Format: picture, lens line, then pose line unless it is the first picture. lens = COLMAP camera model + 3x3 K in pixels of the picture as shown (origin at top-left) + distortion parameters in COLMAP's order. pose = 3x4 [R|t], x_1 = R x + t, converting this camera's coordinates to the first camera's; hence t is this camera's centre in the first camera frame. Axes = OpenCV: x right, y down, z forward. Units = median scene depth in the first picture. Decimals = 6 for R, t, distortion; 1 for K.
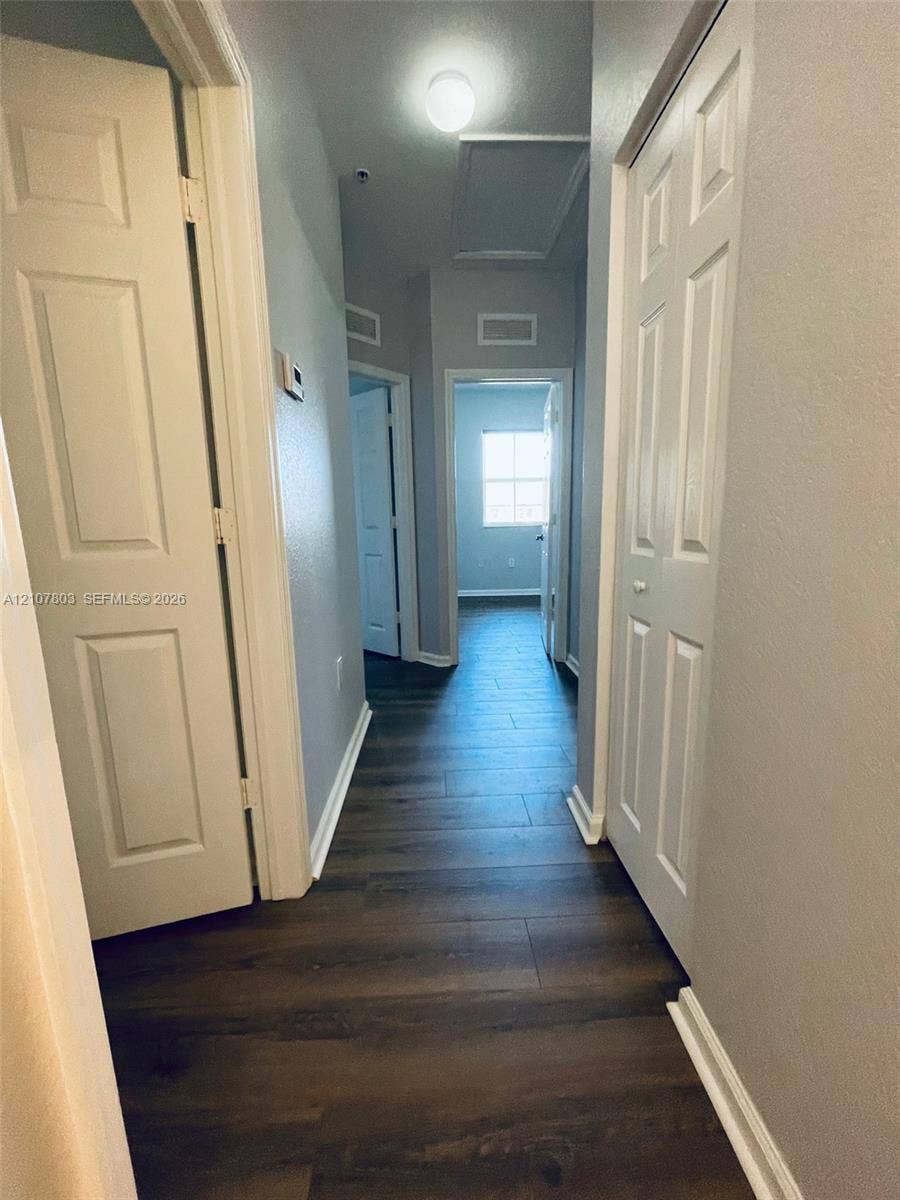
lens RADIAL K [[484.1, 0, 450.0], [0, 484.1, 600.0], [0, 0, 1]] dist [0.000580, 0.000110]
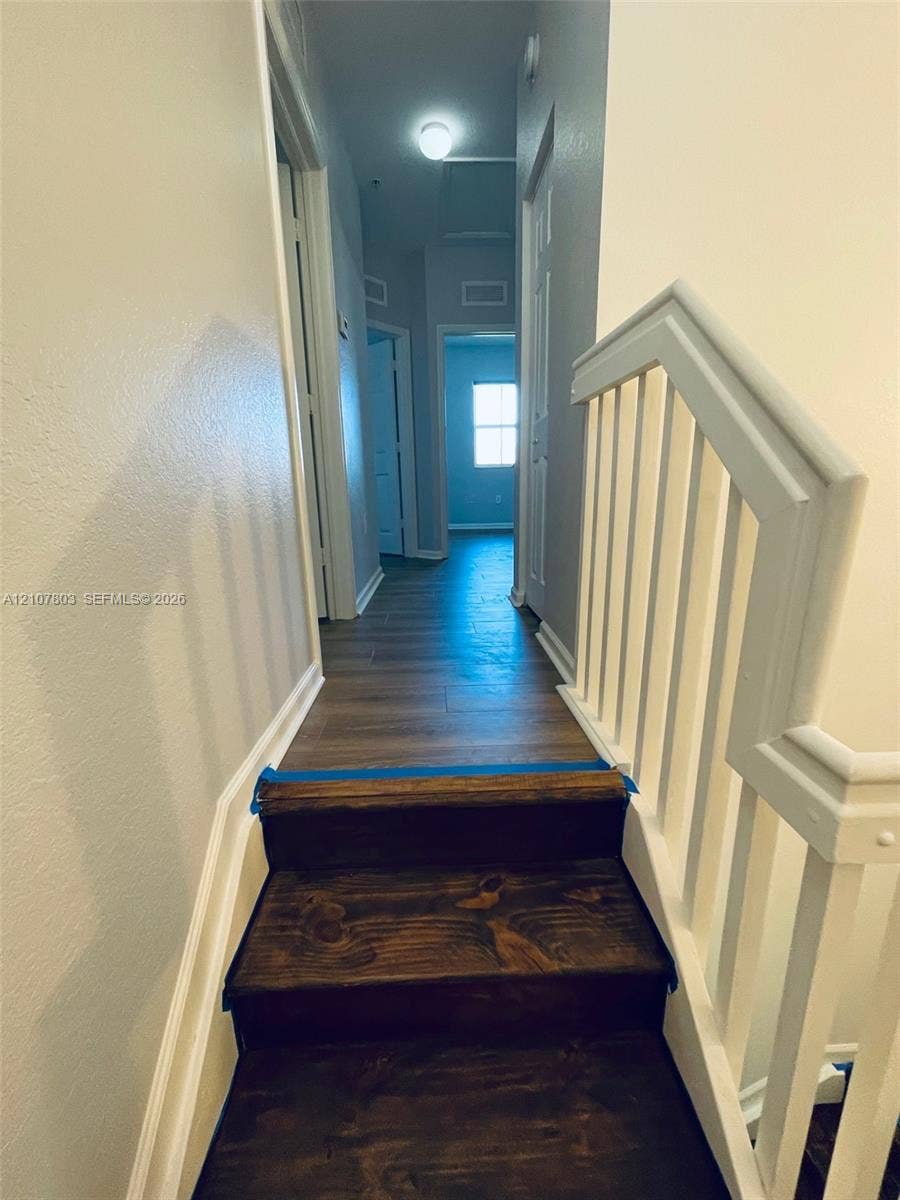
lens RADIAL K [[483.1, 0, 450.0], [0, 483.1, 600.0], [0, 0, 1]] dist [-0.004054, -0.000221]
pose [[0.999998, 0.000563, -0.001934, 0.028342], [-0.000437, 0.997932, 0.064276, 0.183304], [0.001966, -0.064275, 0.997930, -0.351491]]
